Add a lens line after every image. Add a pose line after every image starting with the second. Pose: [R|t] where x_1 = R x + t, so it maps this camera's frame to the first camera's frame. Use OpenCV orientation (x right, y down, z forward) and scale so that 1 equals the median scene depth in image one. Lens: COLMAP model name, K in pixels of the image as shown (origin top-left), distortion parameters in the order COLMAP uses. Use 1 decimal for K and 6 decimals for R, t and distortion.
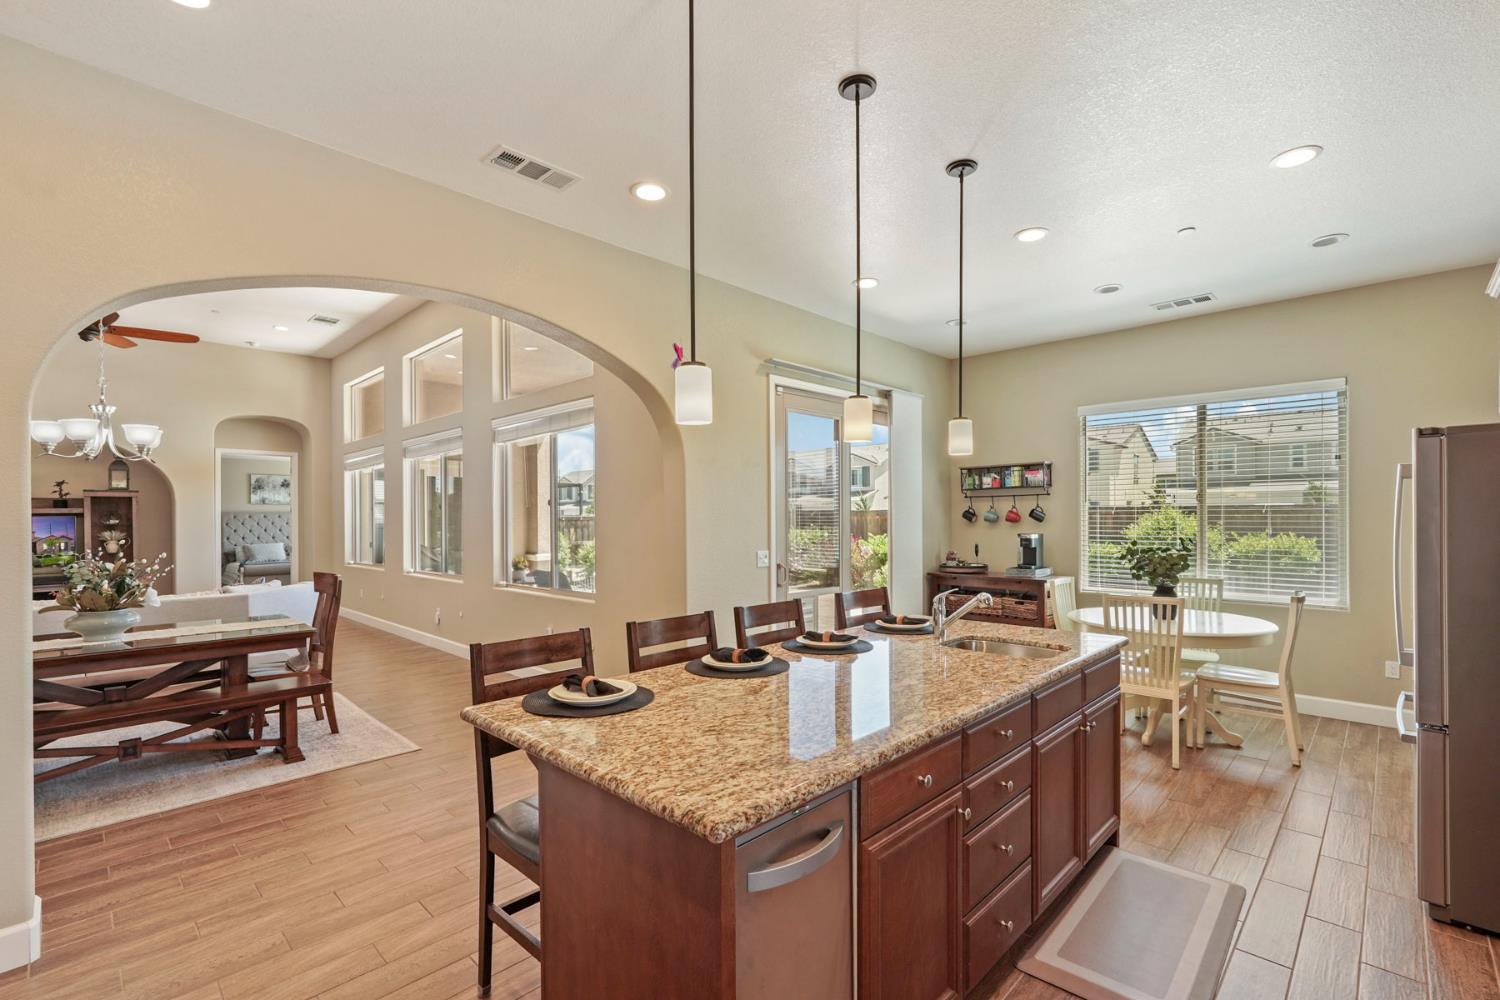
lens RADIAL K [[664.9, 0, 745.1], [0, 664.9, 518.4], [0, 0, 1]] dist [-0.001422, 0.000145]
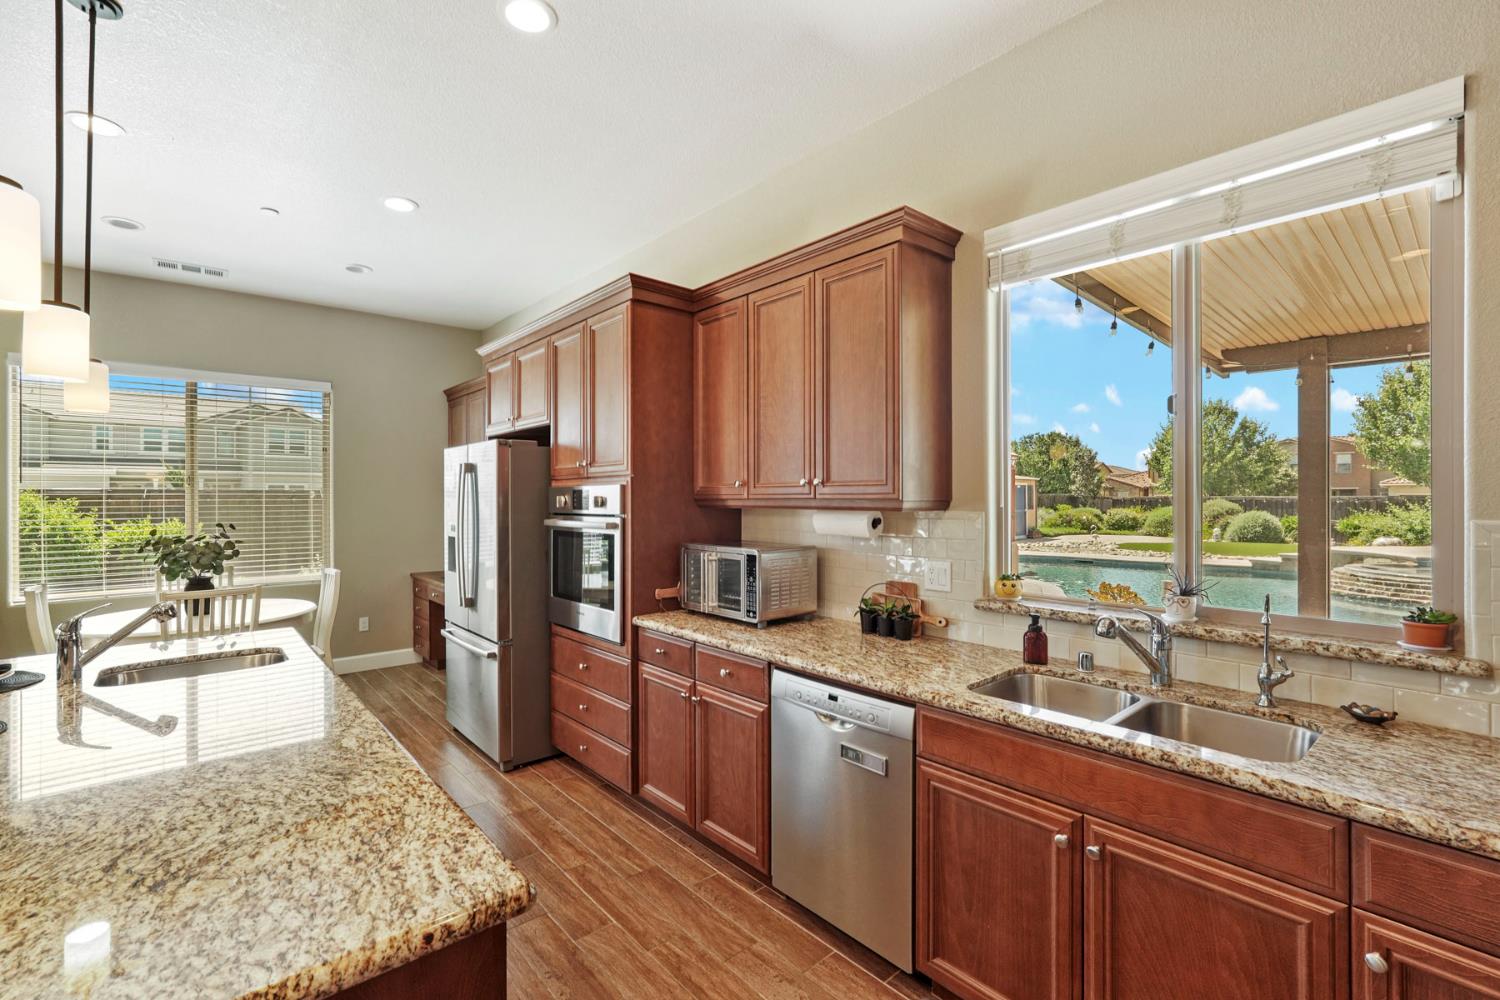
lens RADIAL K [[664.2, 0, 749.7], [0, 664.2, 497.9], [0, 0, 1]] dist [-0.002393, 0.000964]
pose [[0.082800, 0.004705, 0.996555, -0.419880], [0.005366, 0.999972, -0.005167, 0.002891], [-0.996552, 0.005776, 0.082772, 0.348233]]
